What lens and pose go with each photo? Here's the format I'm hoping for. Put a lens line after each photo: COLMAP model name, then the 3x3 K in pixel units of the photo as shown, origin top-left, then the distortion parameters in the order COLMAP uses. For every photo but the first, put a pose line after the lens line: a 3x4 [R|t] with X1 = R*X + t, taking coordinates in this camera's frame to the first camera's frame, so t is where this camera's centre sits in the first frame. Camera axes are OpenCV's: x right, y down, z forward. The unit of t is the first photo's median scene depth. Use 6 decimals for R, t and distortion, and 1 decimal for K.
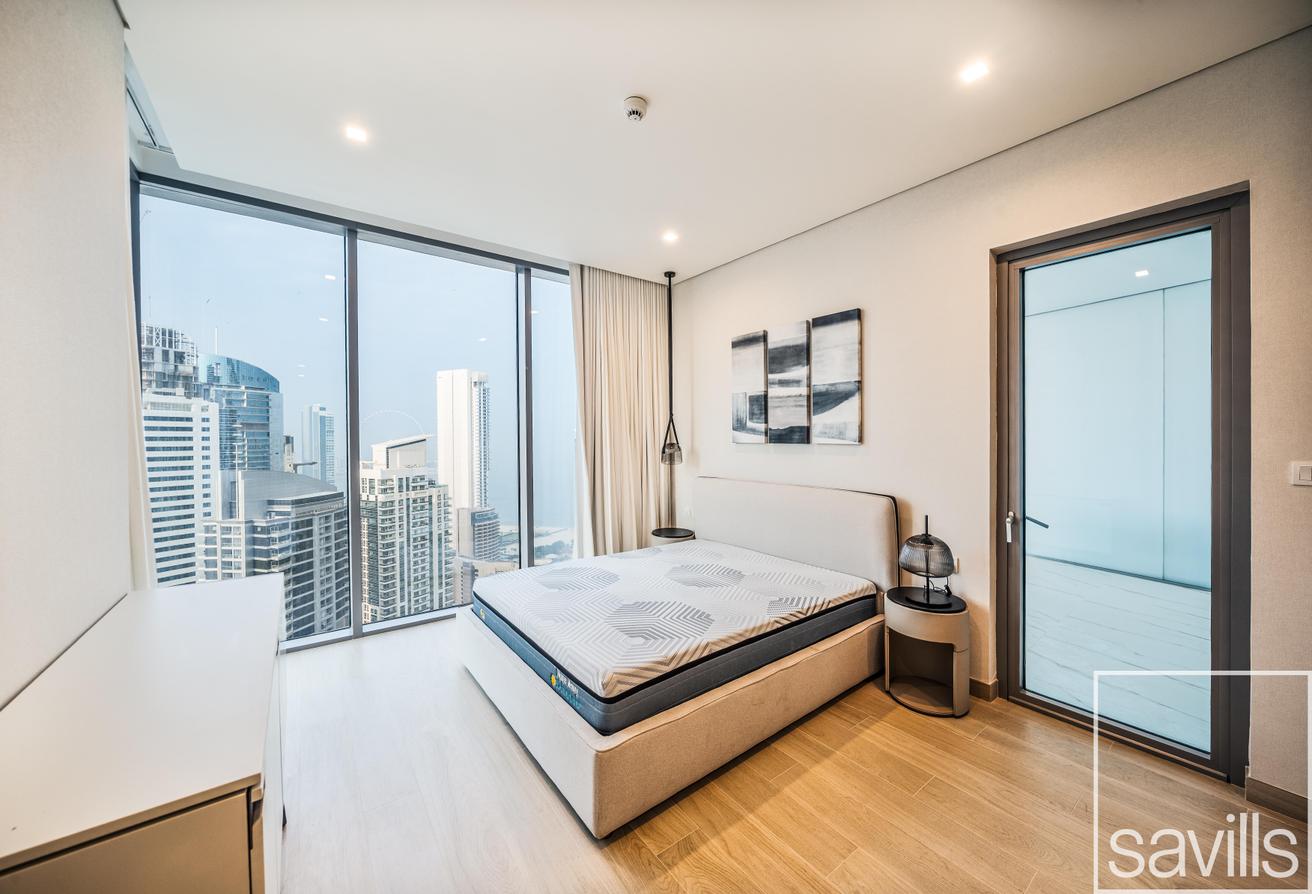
lens RADIAL K [[460.7, 0, 659.9], [0, 460.7, 443.6], [0, 0, 1]] dist [0.000637, -0.000007]
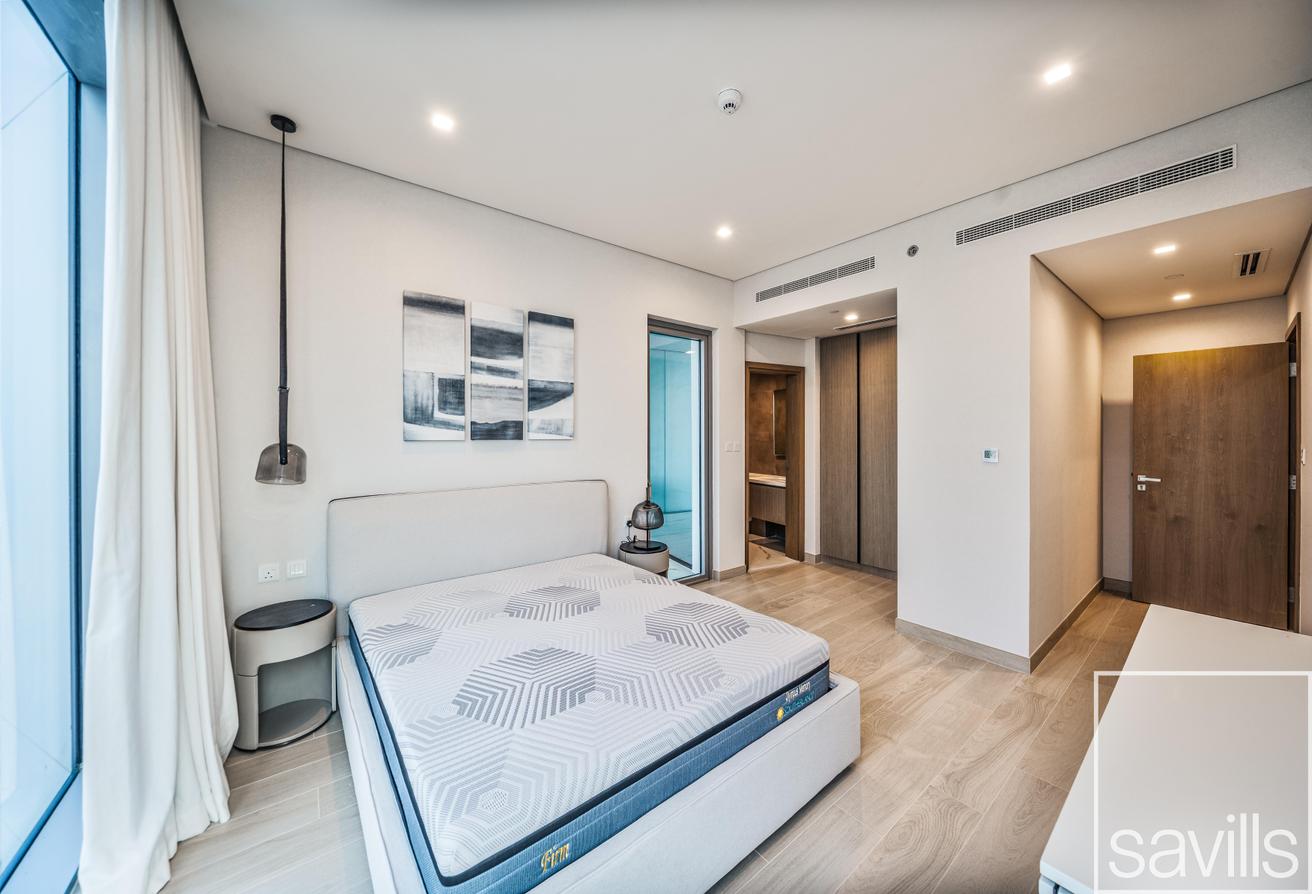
lens RADIAL K [[460.7, 0, 662.0], [0, 460.7, 436.0], [0, 0, 1]] dist [0.000637, -0.000007]
pose [[-0.023864, -0.001982, 0.999713, -0.972124], [0.015674, 0.999874, 0.002356, -0.007712], [-0.999592, 0.015725, -0.023830, 1.115830]]
